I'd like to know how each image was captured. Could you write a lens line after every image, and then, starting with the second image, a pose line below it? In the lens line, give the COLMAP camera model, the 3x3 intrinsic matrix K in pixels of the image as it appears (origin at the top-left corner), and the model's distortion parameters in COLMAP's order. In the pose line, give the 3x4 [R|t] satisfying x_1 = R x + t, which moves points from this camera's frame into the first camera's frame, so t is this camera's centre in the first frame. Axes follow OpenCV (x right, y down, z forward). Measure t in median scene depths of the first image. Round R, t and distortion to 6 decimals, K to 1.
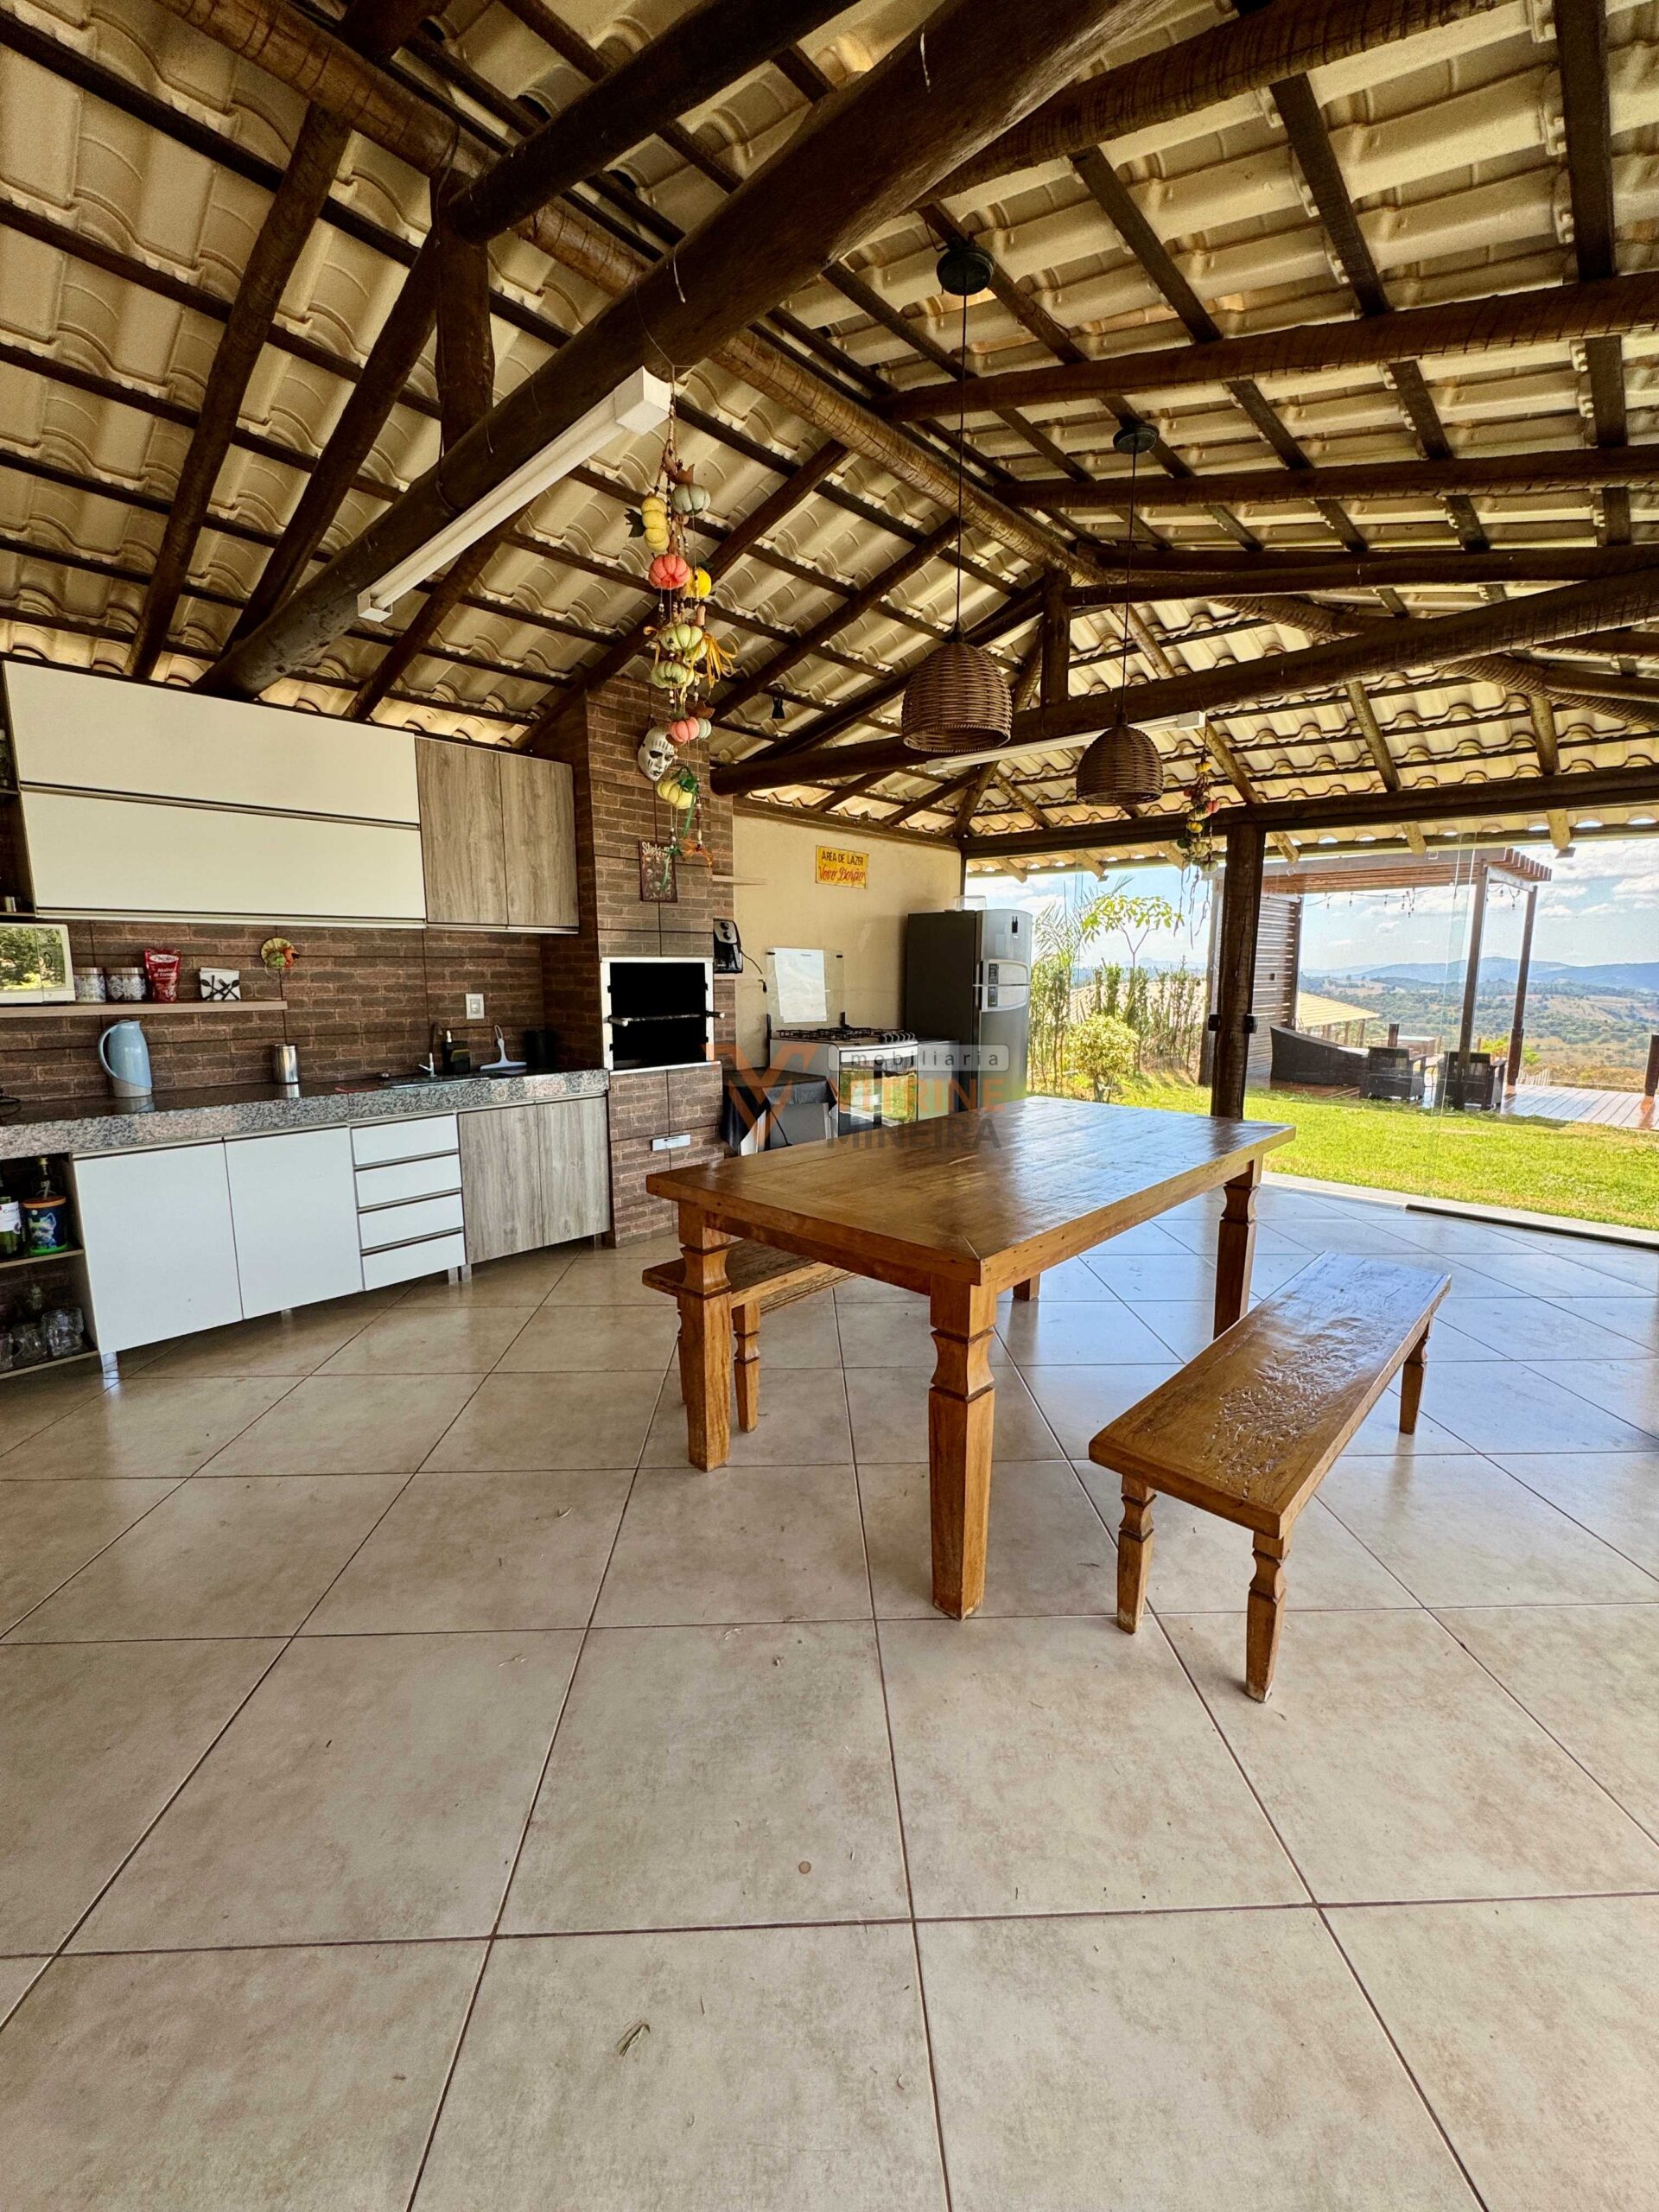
lens RADIAL K [[888.6, 0, 874.9], [0, 888.6, 1095.8], [0, 0, 1]] dist [-0.005909, 0.001452]
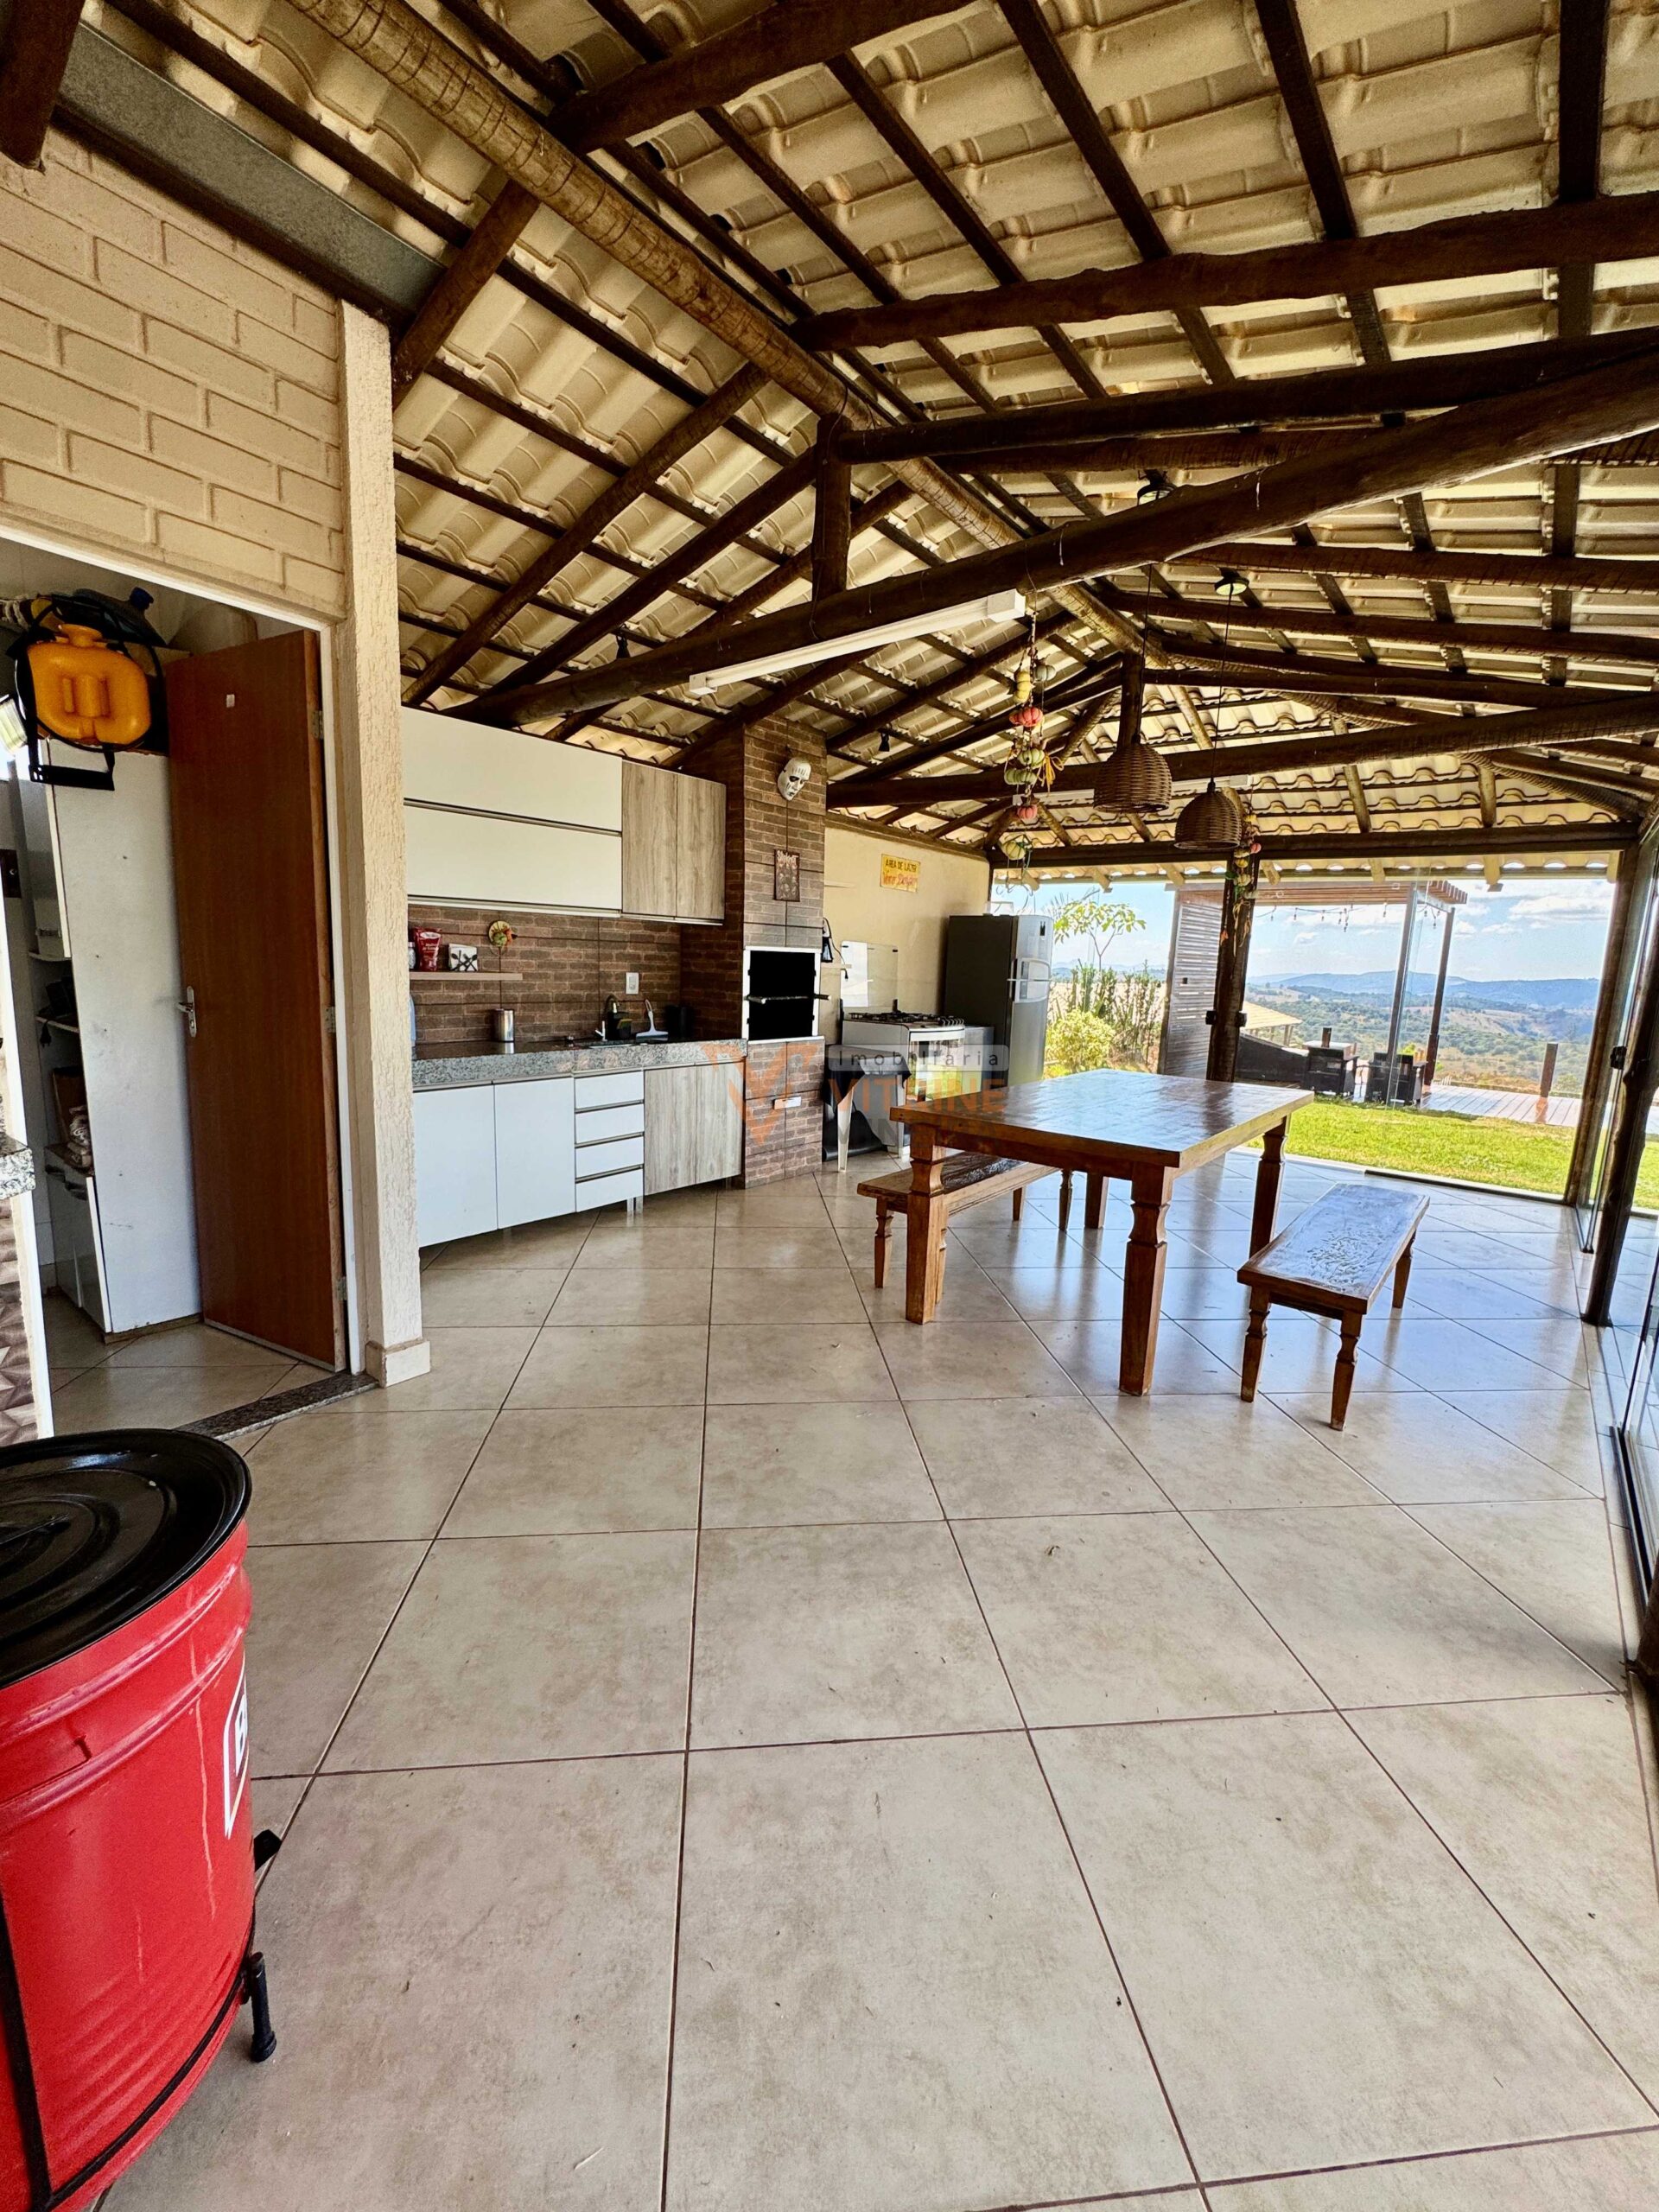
lens RADIAL K [[888.6, 0, 875.2], [0, 888.6, 1098.7], [0, 0, 1]] dist [-0.005909, 0.001452]
pose [[0.996710, 0.022277, 0.077924, -0.221435], [-0.023098, 0.999687, 0.009658, 0.035416], [-0.077685, -0.011426, 0.996913, -0.216530]]
